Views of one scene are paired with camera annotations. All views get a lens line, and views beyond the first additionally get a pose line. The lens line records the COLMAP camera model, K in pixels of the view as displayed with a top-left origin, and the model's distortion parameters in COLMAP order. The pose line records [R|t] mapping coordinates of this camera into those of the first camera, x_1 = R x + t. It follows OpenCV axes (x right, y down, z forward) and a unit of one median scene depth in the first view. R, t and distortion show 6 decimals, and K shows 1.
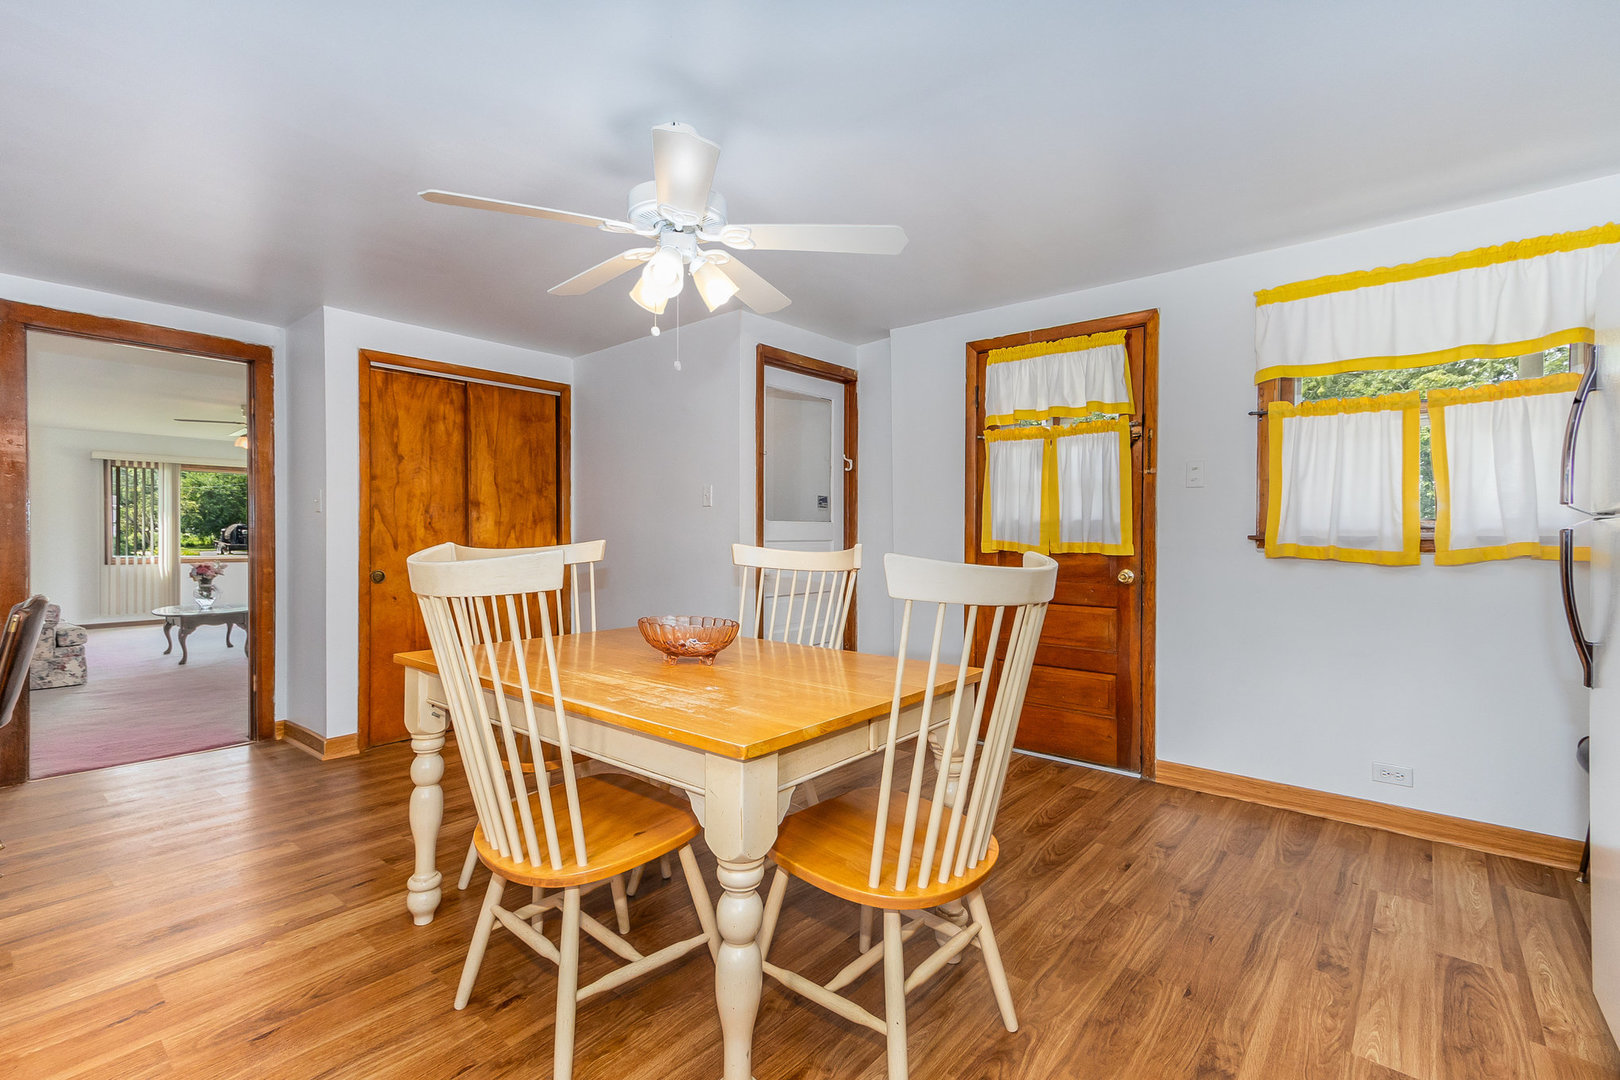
lens RADIAL K [[727.2, 0, 801.9], [0, 727.2, 544.5], [0, 0, 1]] dist [0.013669, 0.000299]
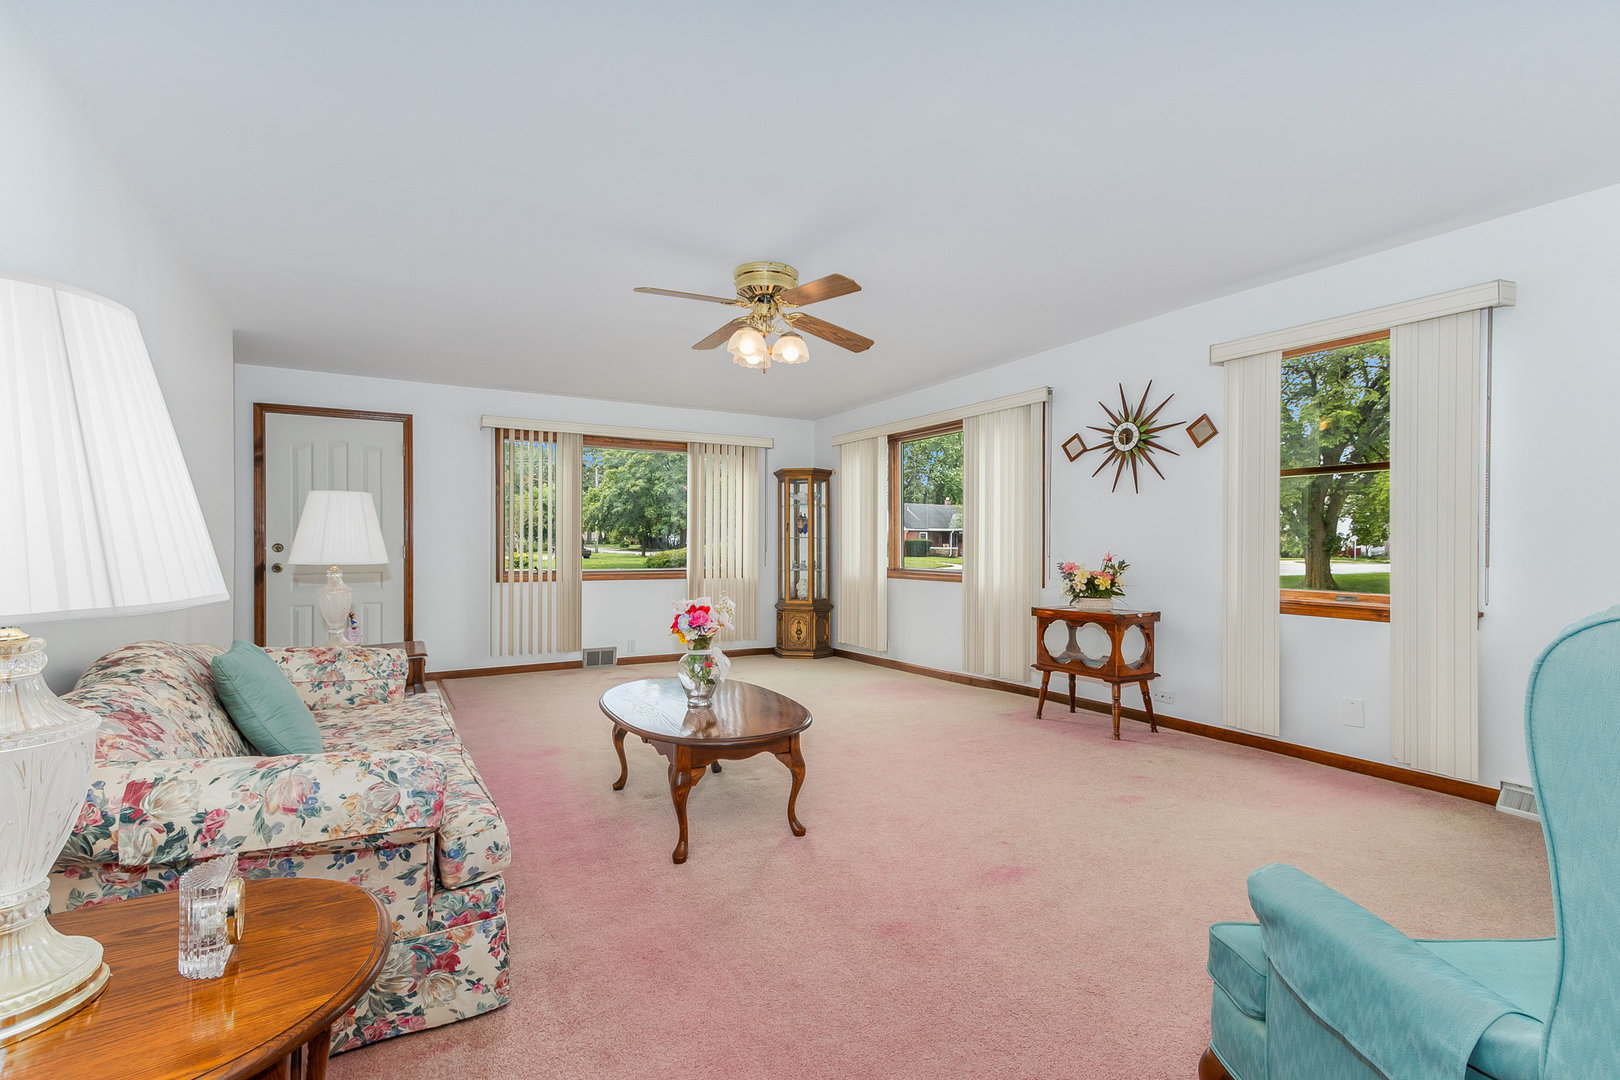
lens RADIAL K [[740.3, 0, 810.0], [0, 740.3, 540.0], [0, 0, 1]] dist [0.014088, 0.000000]
pose [[0.945518, -0.002322, -0.325561, -0.751475], [-0.001733, 0.999925, -0.012164, -0.005155], [0.325564, 0.012066, 0.945443, 0.745170]]
